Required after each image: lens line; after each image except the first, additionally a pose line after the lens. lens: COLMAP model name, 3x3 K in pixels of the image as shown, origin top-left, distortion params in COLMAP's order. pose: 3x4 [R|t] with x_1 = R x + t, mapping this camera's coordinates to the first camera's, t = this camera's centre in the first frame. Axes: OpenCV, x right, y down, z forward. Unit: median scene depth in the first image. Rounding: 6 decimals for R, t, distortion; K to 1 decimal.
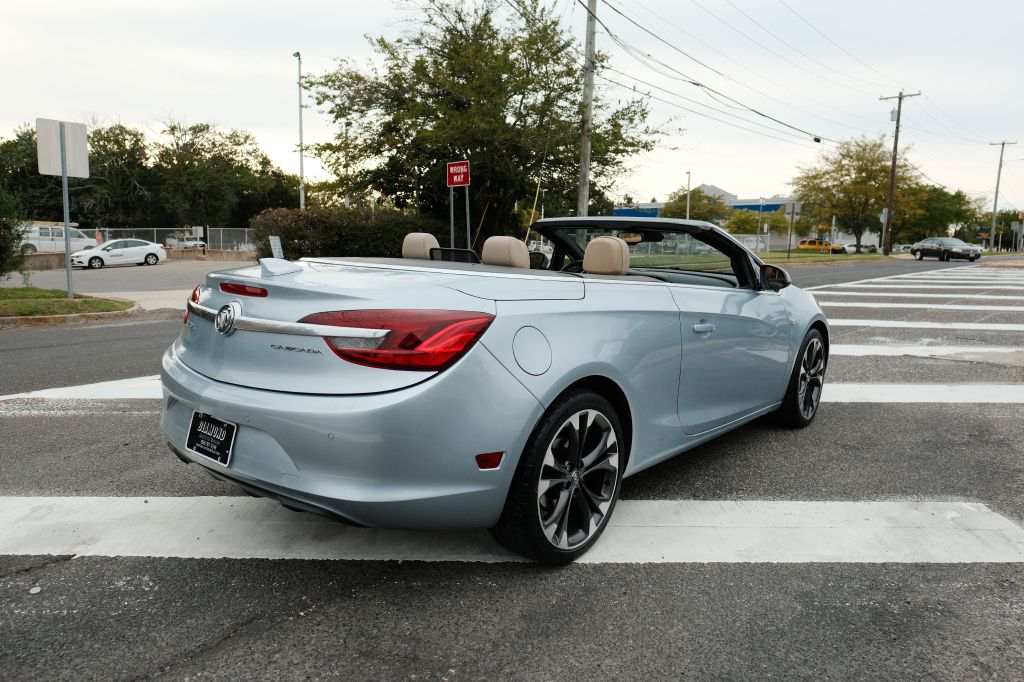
lens RADIAL K [[716.0, 0, 512.2], [0, 716.0, 339.6], [0, 0, 1]] dist [-0.012868, 0.006679]
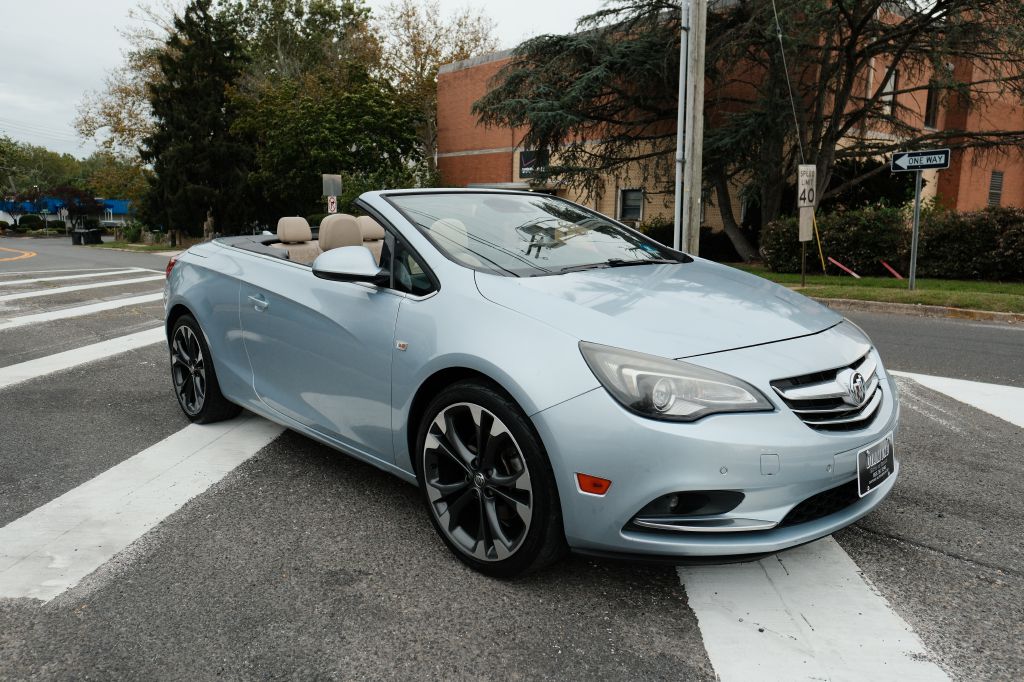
lens RADIAL K [[716.0, 0, 508.6], [0, 716.0, 341.2], [0, 0, 1]] dist [-0.012868, 0.006679]
pose [[-0.112145, 0.142734, -0.983387, 0.253787], [-0.143223, 0.976975, 0.158136, -0.035440], [0.983316, 0.158578, -0.089120, 0.297678]]
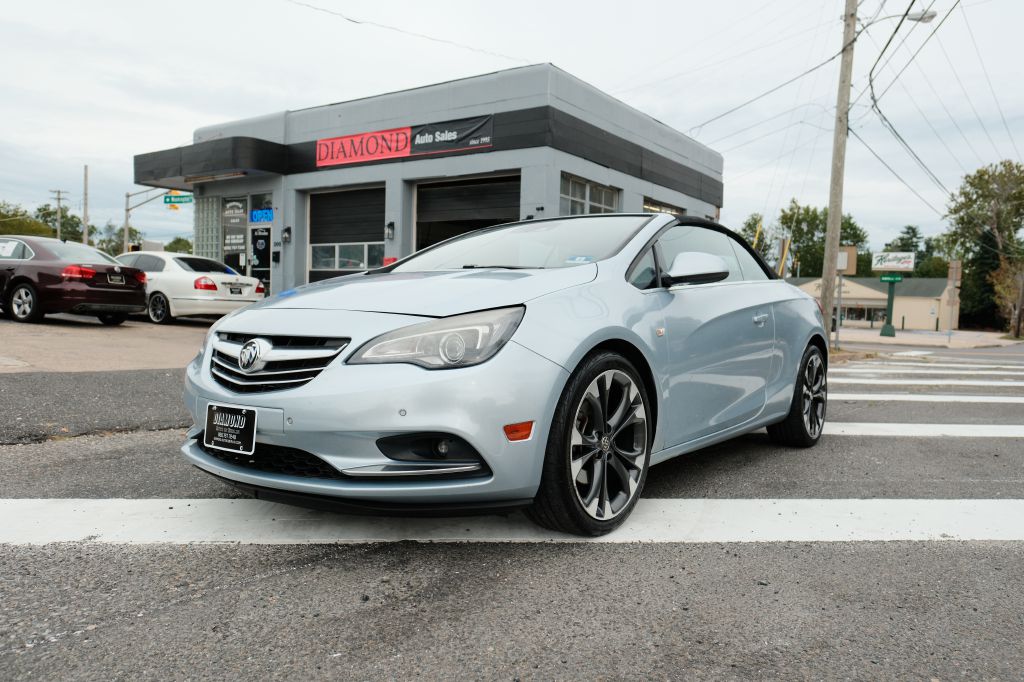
lens RADIAL K [[716.0, 0, 513.4], [0, 716.0, 339.8], [0, 0, 1]] dist [-0.012868, 0.006679]
pose [[-0.997620, -0.045096, -0.052151, 0.066704], [-0.053755, 0.982418, 0.178789, -0.046102], [0.043171, 0.181167, -0.982504, 0.496378]]
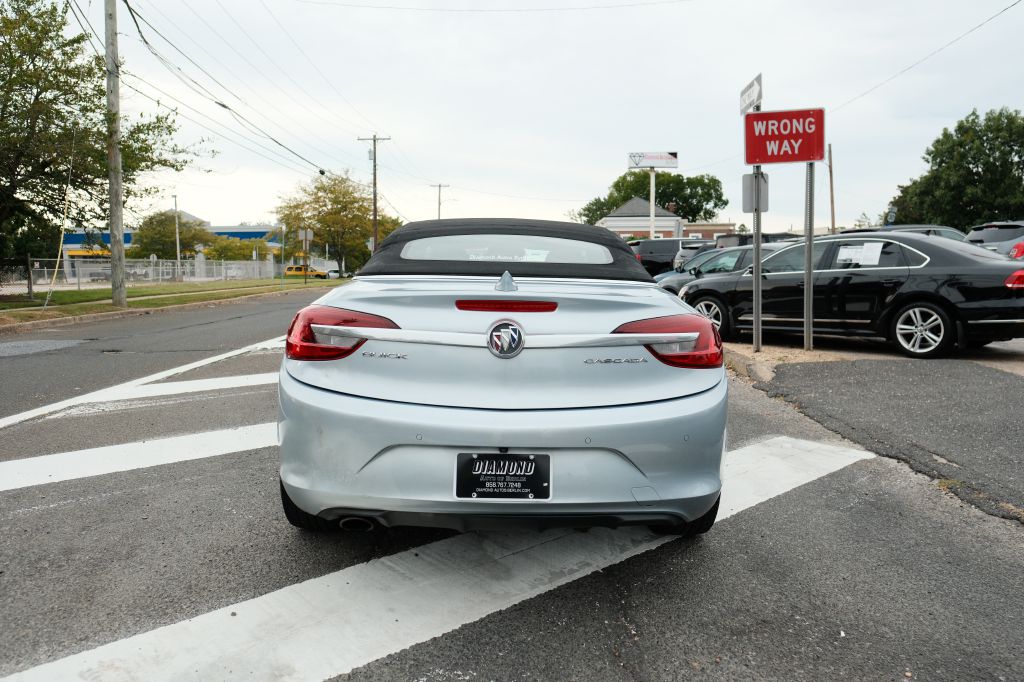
lens RADIAL K [[716.0, 0, 510.2], [0, 716.0, 342.8], [0, 0, 1]] dist [-0.012868, 0.006679]
pose [[0.754848, -0.078600, 0.651173, -0.144520], [0.100465, 0.994934, 0.003634, -0.004004], [-0.648160, 0.062677, 0.758920, 0.048386]]
